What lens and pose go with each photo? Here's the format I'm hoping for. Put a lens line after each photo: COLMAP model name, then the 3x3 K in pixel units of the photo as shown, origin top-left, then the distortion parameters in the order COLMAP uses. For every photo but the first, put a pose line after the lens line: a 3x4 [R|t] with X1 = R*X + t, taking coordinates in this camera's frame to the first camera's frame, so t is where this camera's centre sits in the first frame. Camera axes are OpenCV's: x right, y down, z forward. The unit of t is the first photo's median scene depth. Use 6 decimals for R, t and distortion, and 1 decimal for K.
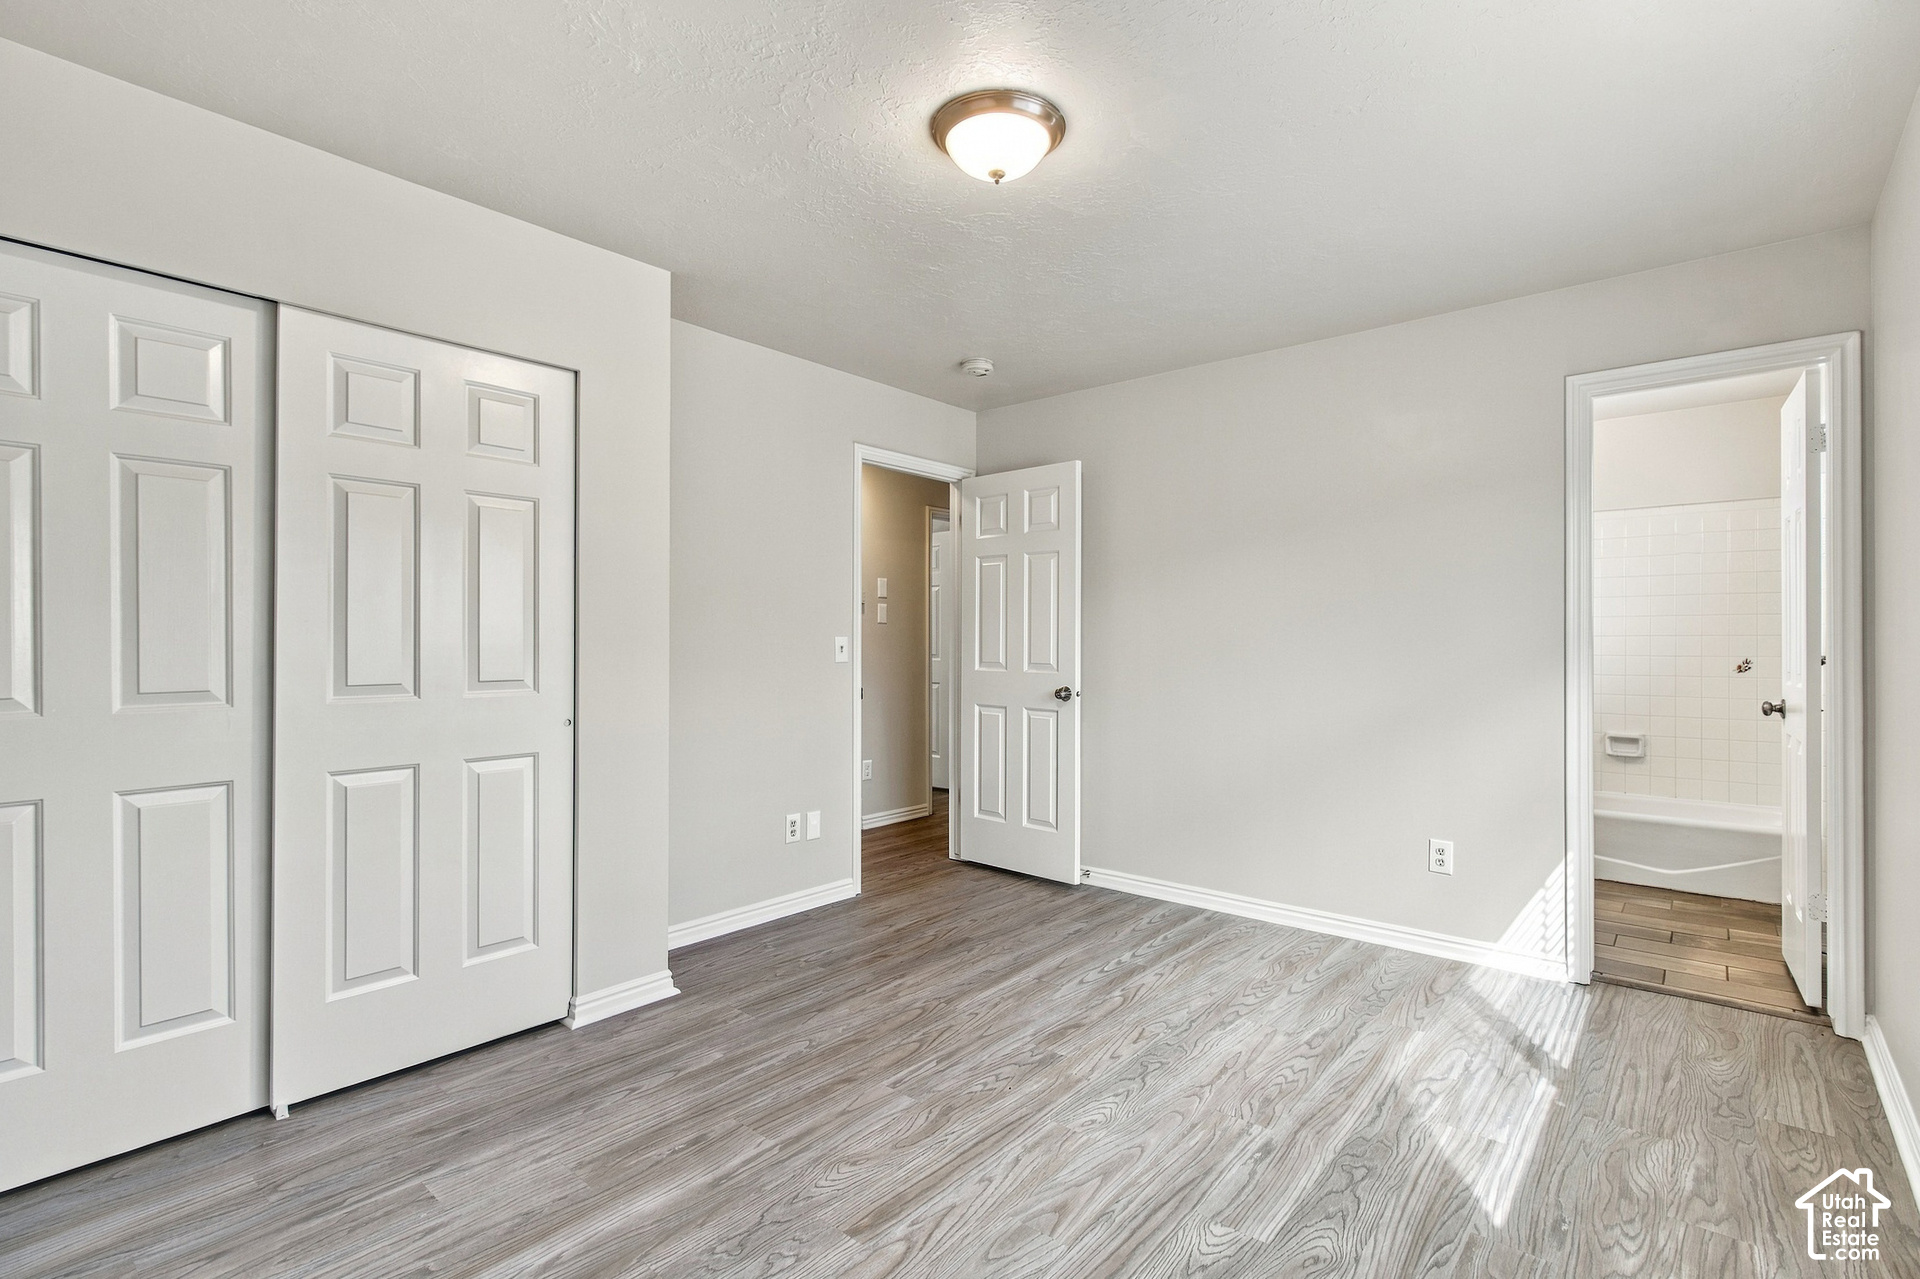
lens RADIAL K [[913.3, 0, 960.7], [0, 913.3, 636.3], [0, 0, 1]] dist [-0.008973, 0.000101]
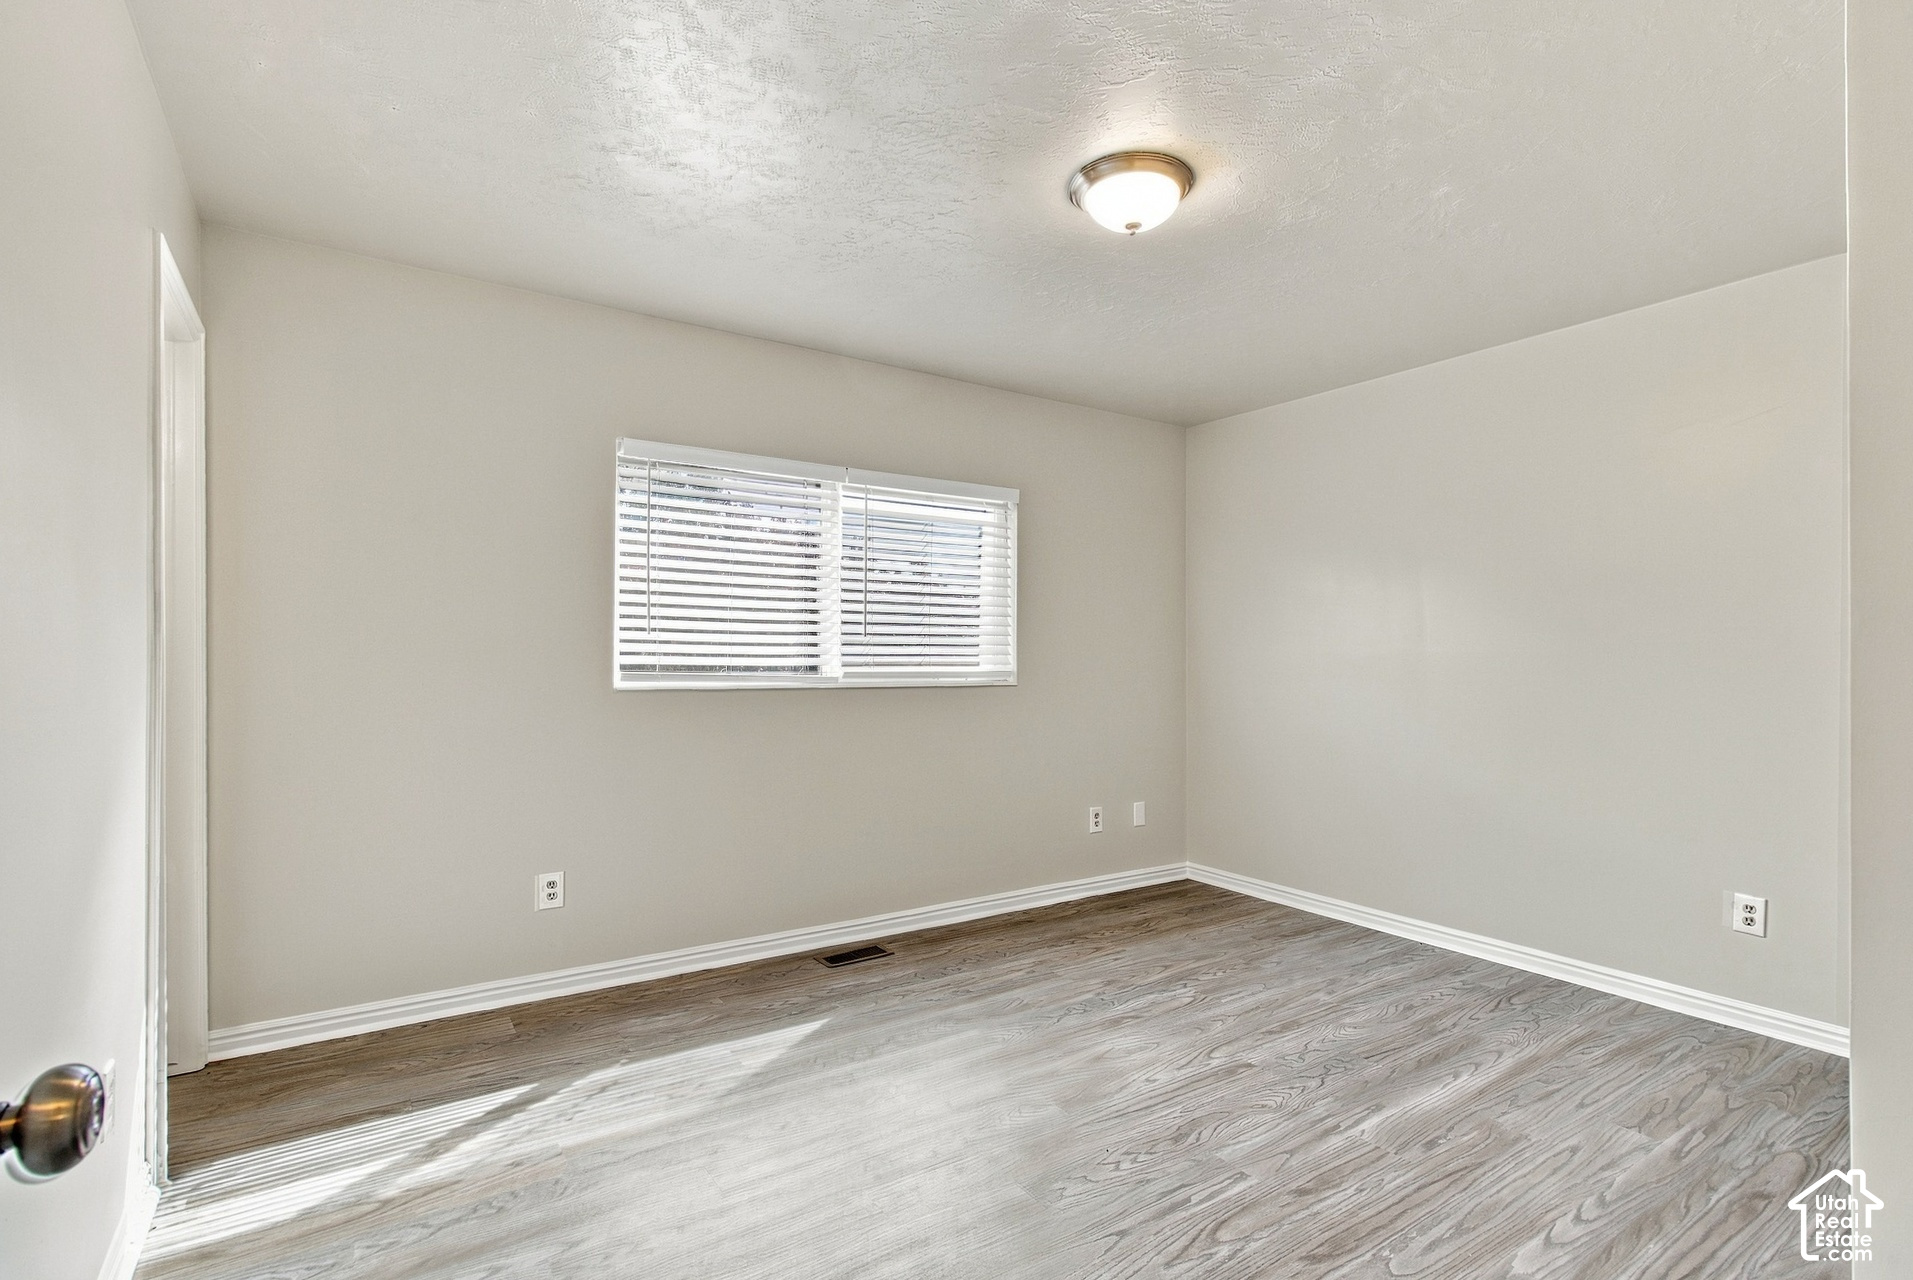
lens RADIAL K [[910.0, 0, 953.5], [0, 910.0, 657.5], [0, 0, 1]] dist [-0.008973, 0.000101]
pose [[-0.960747, -0.007006, 0.277338, -0.045691], [-0.006839, 0.999975, 0.001569, 0.004550], [-0.277343, -0.000389, -0.960771, 1.874717]]
